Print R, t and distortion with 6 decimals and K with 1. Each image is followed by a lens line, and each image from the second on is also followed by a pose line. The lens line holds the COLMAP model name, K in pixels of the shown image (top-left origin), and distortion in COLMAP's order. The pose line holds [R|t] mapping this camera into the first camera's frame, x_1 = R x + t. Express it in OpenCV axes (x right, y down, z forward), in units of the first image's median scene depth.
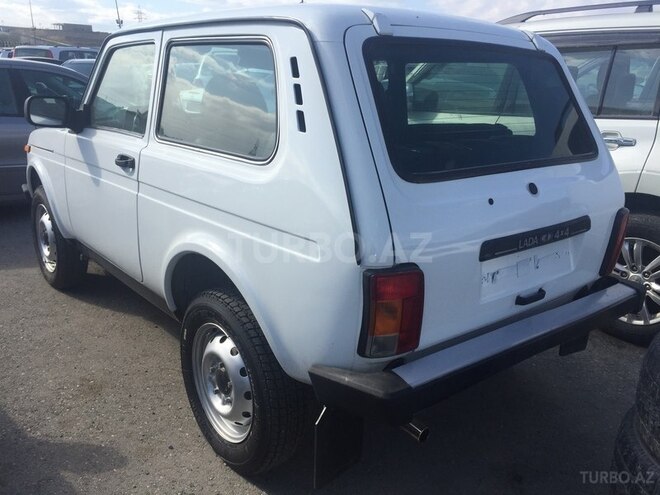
lens RADIAL K [[583.9, 0, 330.0], [0, 583.9, 247.5], [0, 0, 1]] dist [0.080333, -0.001123]
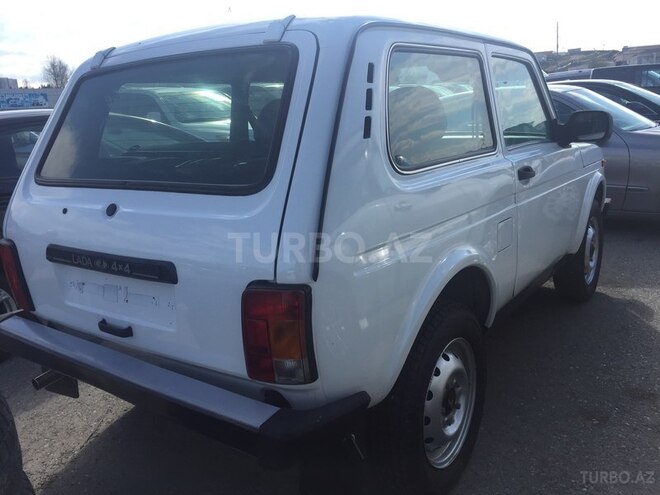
lens RADIAL K [[633.6, 0, 330.0], [0, 633.6, 247.5], [0, 0, 1]] dist [-0.008614, -0.003334]
pose [[0.262001, 0.194972, -0.945167, 1.345516], [-0.204641, 0.968332, 0.143024, -0.247780], [0.943121, 0.155947, 0.293604, 1.022425]]
